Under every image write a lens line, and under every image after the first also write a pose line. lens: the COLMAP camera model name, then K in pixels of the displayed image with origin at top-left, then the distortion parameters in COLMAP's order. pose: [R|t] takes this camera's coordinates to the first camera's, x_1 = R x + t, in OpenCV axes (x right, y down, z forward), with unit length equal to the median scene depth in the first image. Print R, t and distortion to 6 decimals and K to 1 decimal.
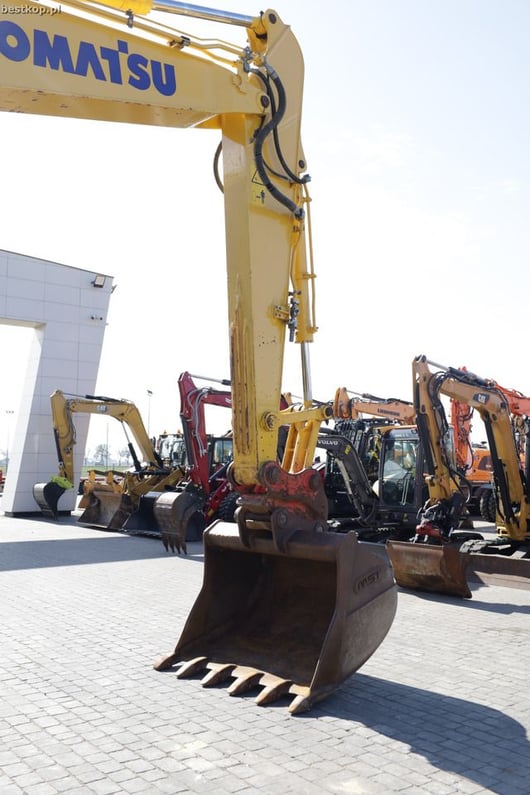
lens RADIAL K [[746.9, 0, 265.0], [0, 746.9, 397.5], [0, 0, 1]] dist [-0.016477, -0.013768]
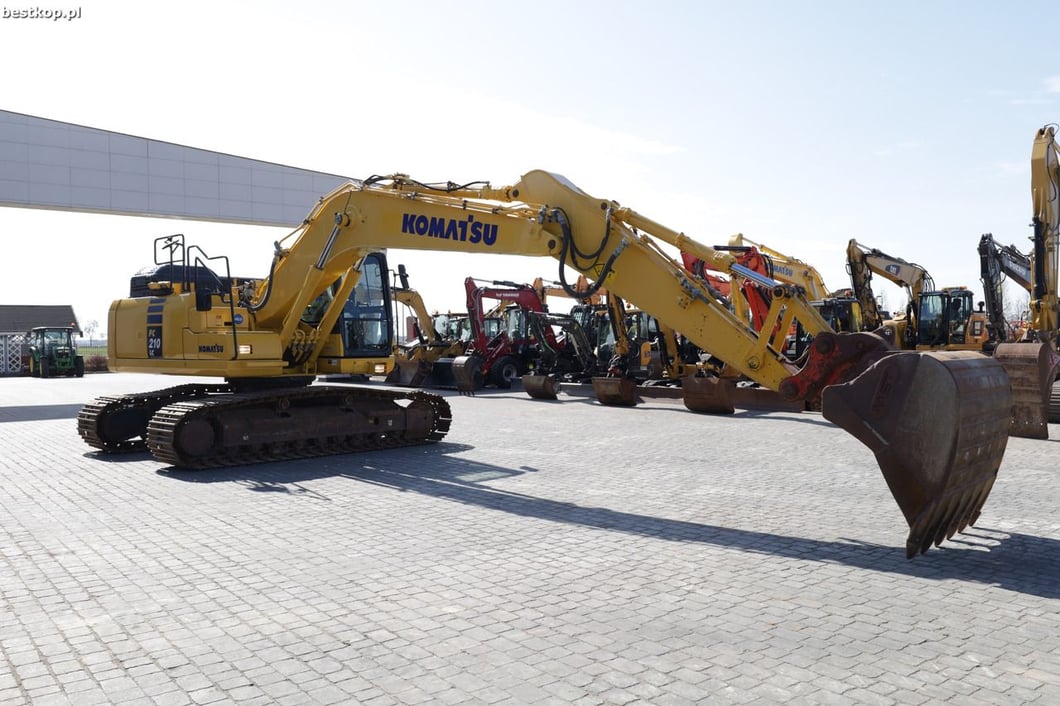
lens RADIAL K [[860.5, 0, 530.0], [0, 860.5, 353.0], [0, 0, 1]] dist [-0.003253, -0.002957]
pose [[0.999728, -0.018485, 0.014245, -0.027154], [0.016873, 0.994227, 0.105964, -0.145058], [-0.016122, -0.105695, 0.994268, -1.702436]]
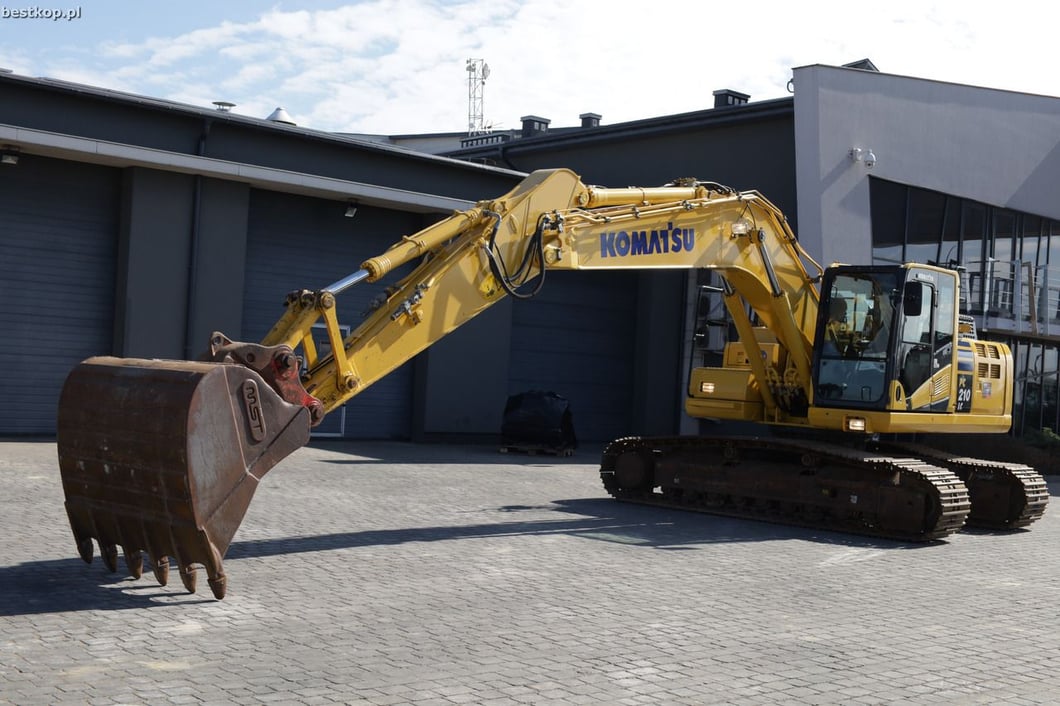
lens RADIAL K [[1337.2, 0, 545.2], [0, 1337.2, 352.5], [0, 0, 1]] dist [0.021245, 0.067167]
pose [[0.073221, -0.023356, -0.997042, 1.945393], [0.033479, 0.999220, -0.020949, 0.006093], [0.996754, -0.031846, 0.073945, -0.387737]]
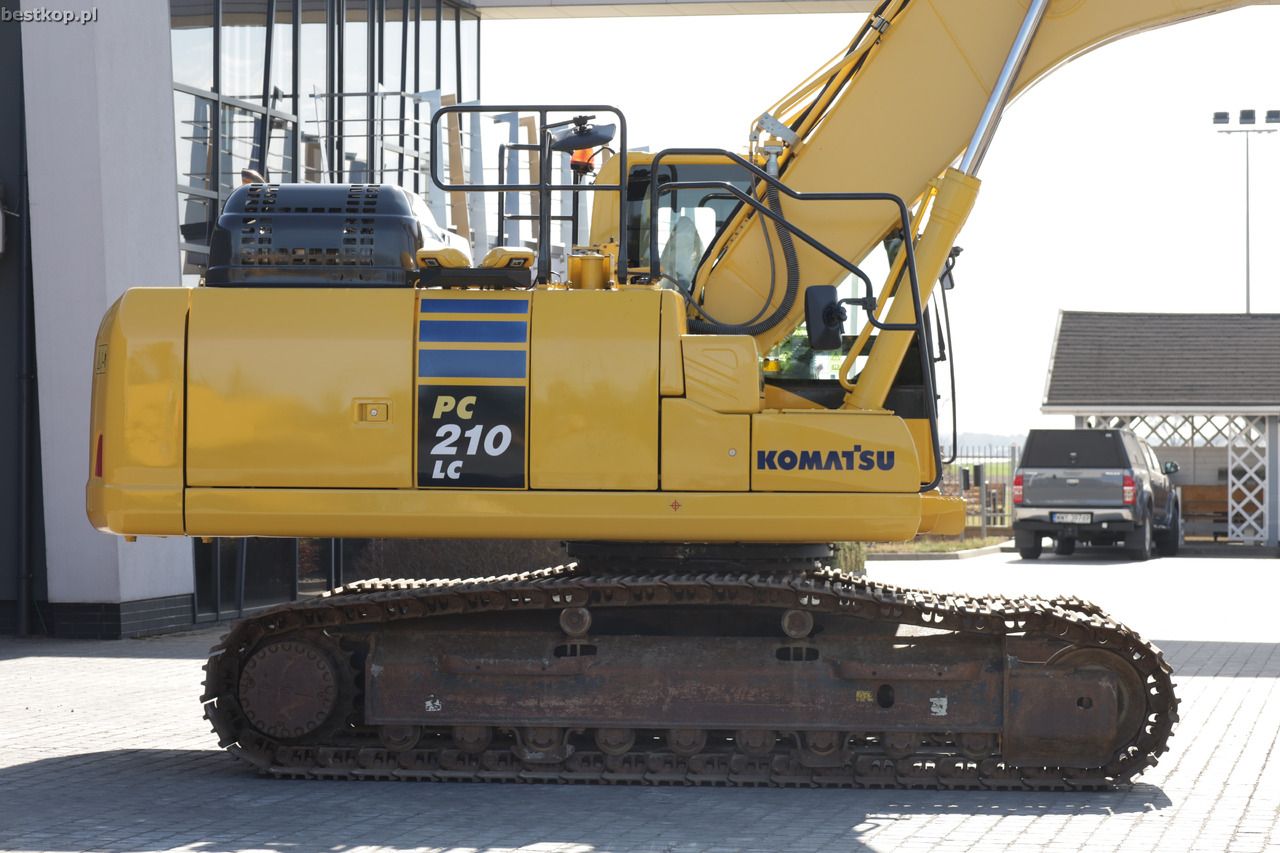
lens RADIAL K [[3785.1, 0, 705.8], [0, 3785.1, 426.8], [0, 0, 1]] dist [-0.028722, -0.246037]
pose [[0.664913, -0.009185, -0.746864, 1.609781], [0.067556, 0.996566, 0.047887, -0.116446], [0.743859, -0.082296, 0.663250, -1.624390]]
